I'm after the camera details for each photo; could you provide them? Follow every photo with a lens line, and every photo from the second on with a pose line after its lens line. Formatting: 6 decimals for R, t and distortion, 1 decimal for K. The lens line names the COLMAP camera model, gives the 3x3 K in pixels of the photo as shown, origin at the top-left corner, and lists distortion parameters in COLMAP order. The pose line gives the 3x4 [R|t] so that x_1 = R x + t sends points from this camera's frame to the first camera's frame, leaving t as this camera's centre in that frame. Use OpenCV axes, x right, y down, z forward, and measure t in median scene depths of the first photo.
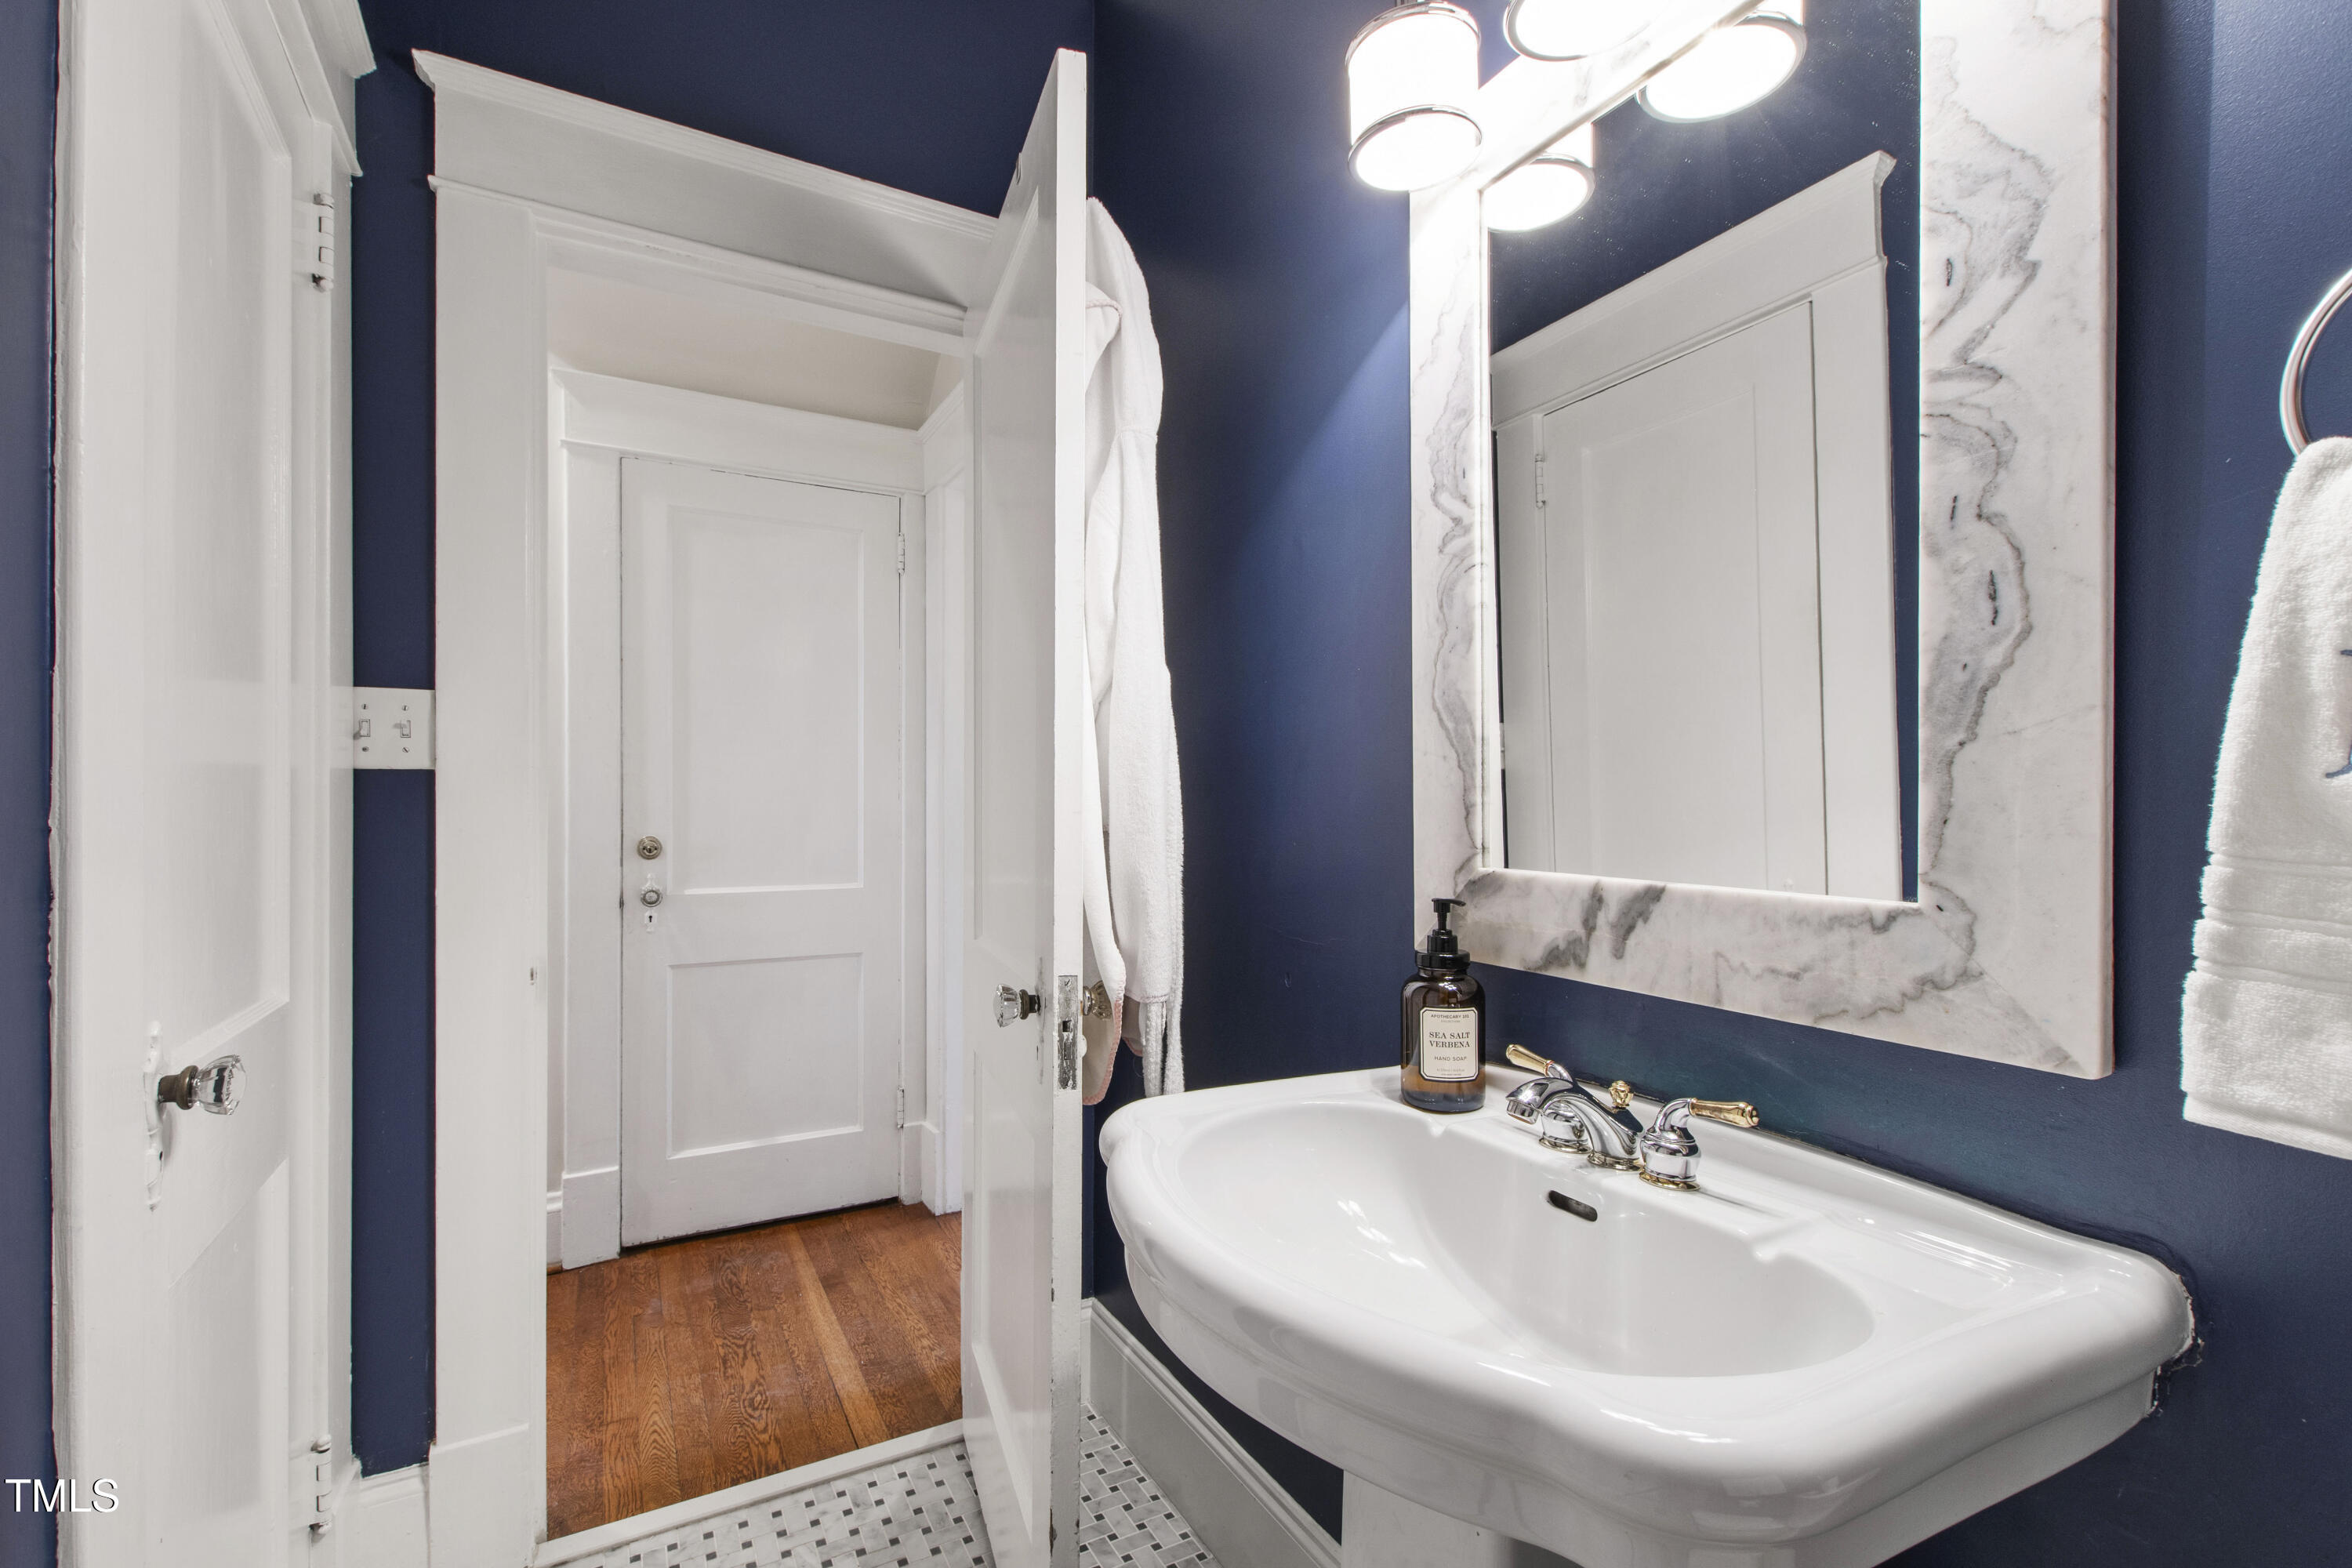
lens RADIAL K [[1006.7, 0, 1156.9], [0, 1006.7, 794.9], [0, 0, 1]] dist [0.011465, -0.005710]
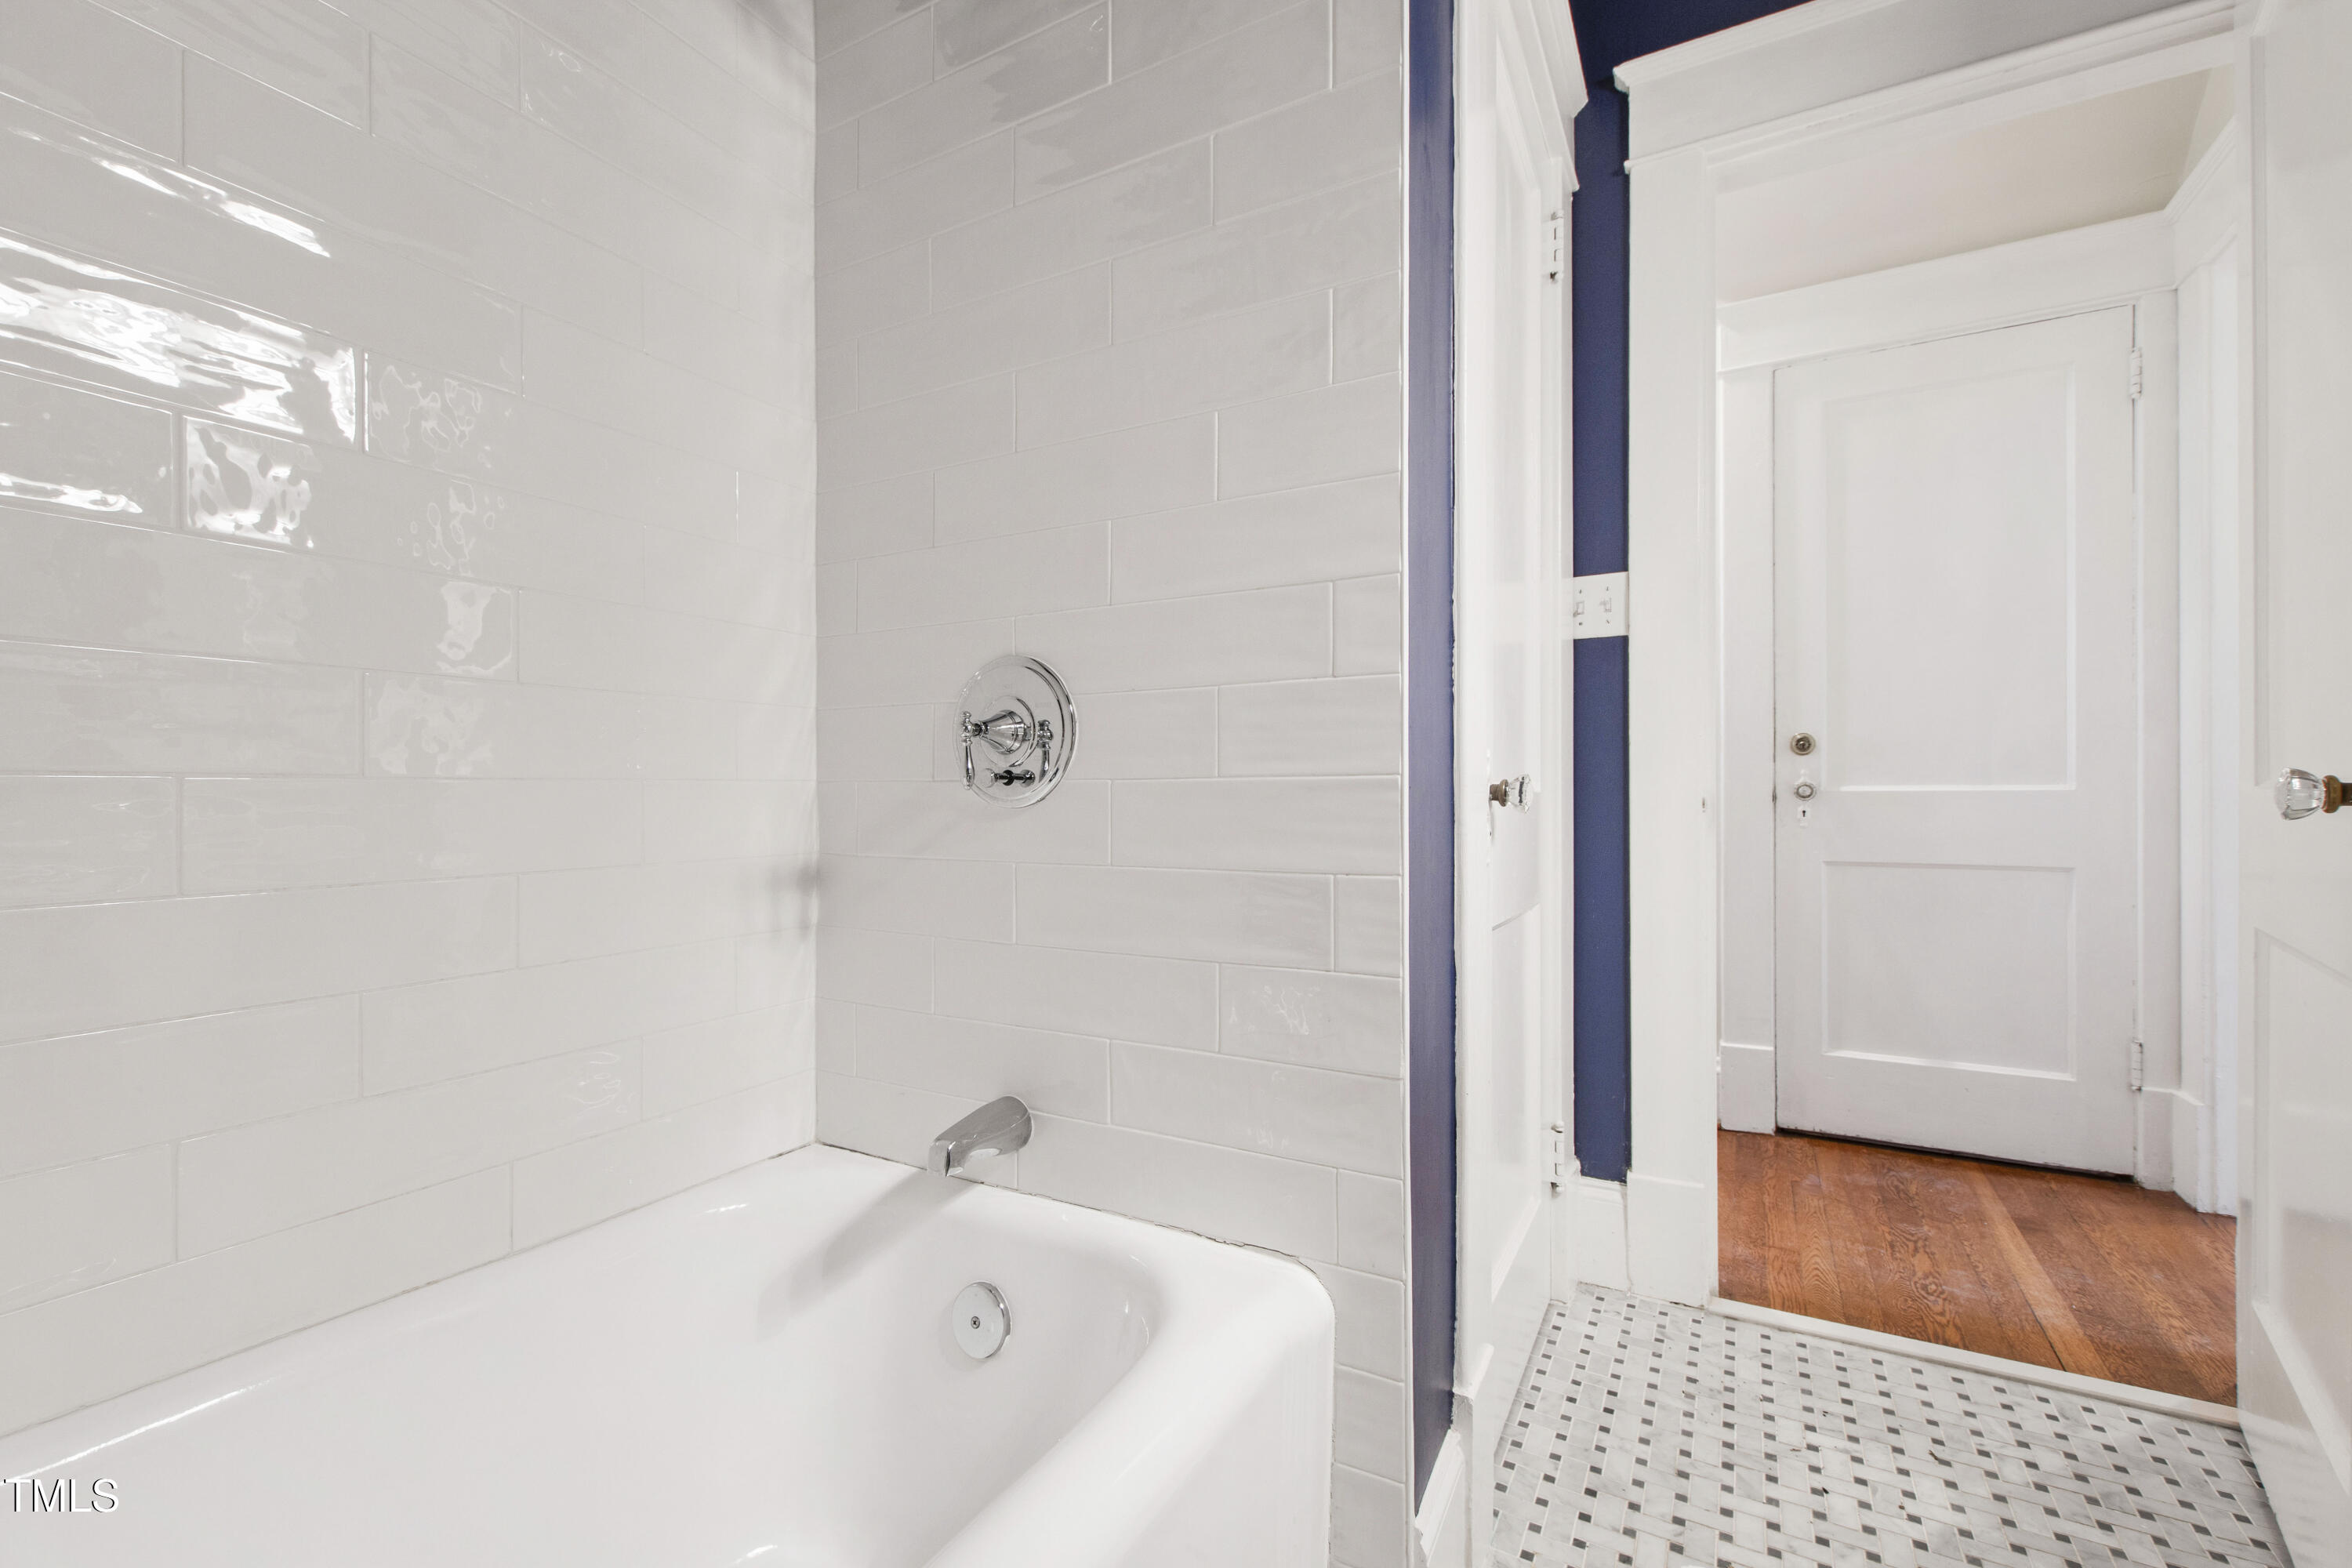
lens RADIAL K [[1006.7, 0, 1156.9], [0, 1006.7, 794.9], [0, 0, 1]] dist [0.011465, -0.005710]
pose [[0.519940, -0.000816, -0.854202, 0.039139], [0.003897, 0.999991, 0.001416, 0.126525], [0.854194, -0.004065, 0.519939, -0.114583]]
